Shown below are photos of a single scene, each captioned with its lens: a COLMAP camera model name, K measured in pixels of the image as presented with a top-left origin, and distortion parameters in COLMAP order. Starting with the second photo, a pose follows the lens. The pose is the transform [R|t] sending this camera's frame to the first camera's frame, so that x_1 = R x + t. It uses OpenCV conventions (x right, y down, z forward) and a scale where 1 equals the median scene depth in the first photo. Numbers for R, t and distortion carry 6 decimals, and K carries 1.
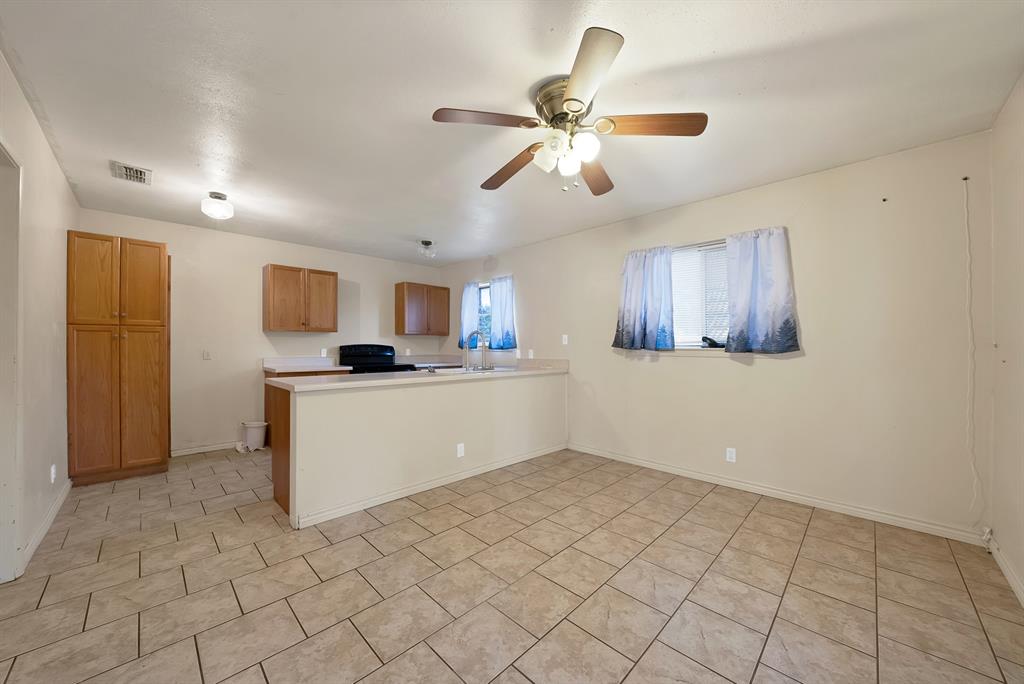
lens RADIAL K [[371.6, 0, 508.1], [0, 371.6, 344.7], [0, 0, 1]] dist [-0.023863, 0.002097]
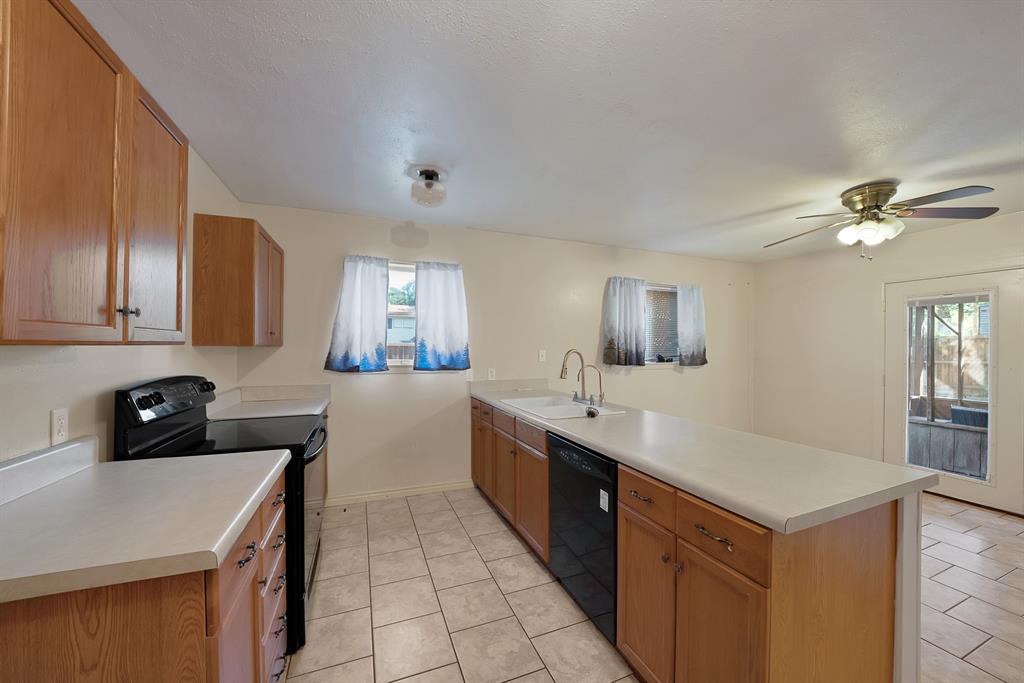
lens RADIAL K [[371.6, 0, 519.8], [0, 371.6, 345.5], [0, 0, 1]] dist [-0.023863, 0.002097]
pose [[0.388336, 0.001438, 0.921517, -1.034803], [-0.004268, 0.999991, 0.000238, -0.057443], [-0.921508, -0.004025, 0.388339, 1.084497]]
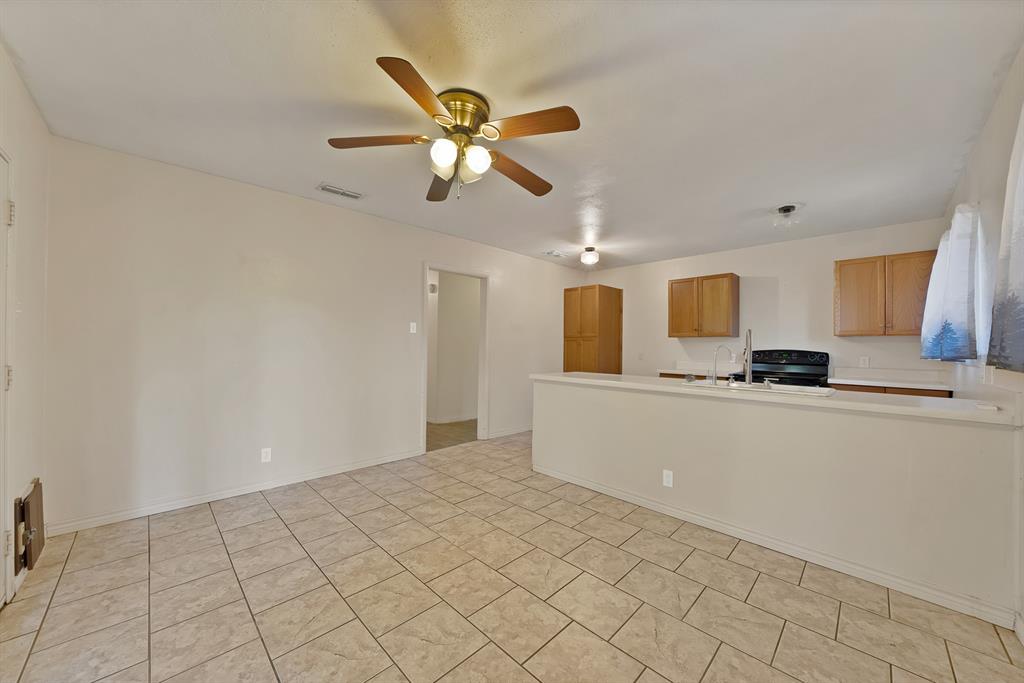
lens RADIAL K [[371.6, 0, 517.4], [0, 371.6, 345.2], [0, 0, 1]] dist [-0.023863, 0.002097]
pose [[0.002539, -0.010154, -0.999945, 0.777768], [-0.010123, 0.999897, -0.010179, 0.006026], [0.999946, 0.010148, 0.002436, 0.762883]]
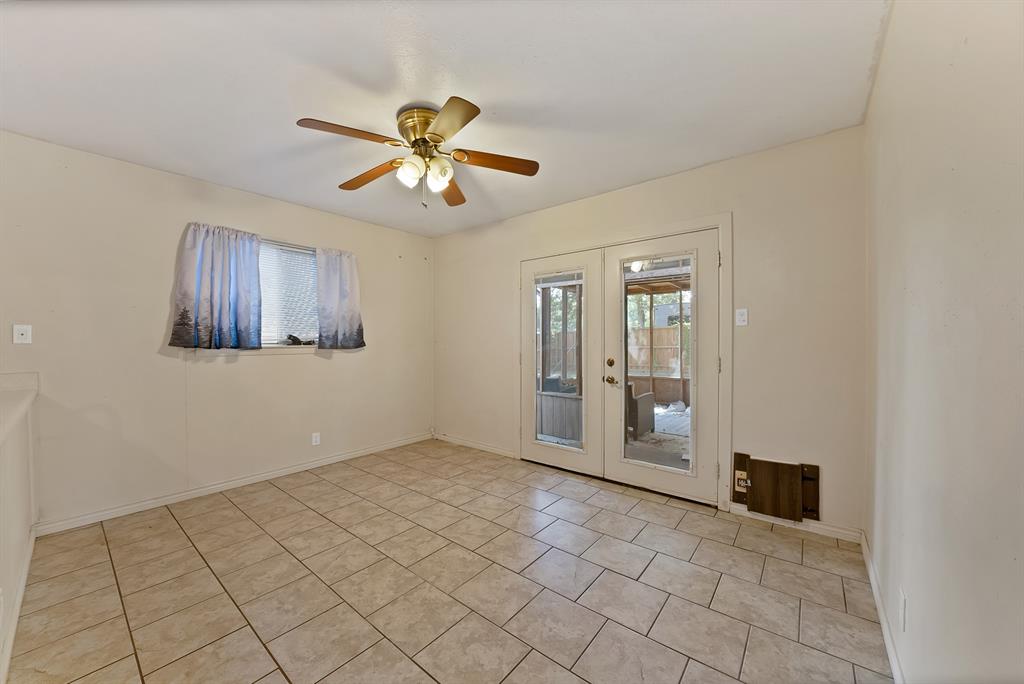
lens RADIAL K [[371.6, 0, 521.2], [0, 371.6, 345.1], [0, 0, 1]] dist [-0.023863, 0.002097]
pose [[-0.115929, -0.014429, 0.993153, -0.655230], [0.001950, 0.999889, 0.014755, -0.006365], [-0.993256, 0.003647, -0.115888, 0.550610]]
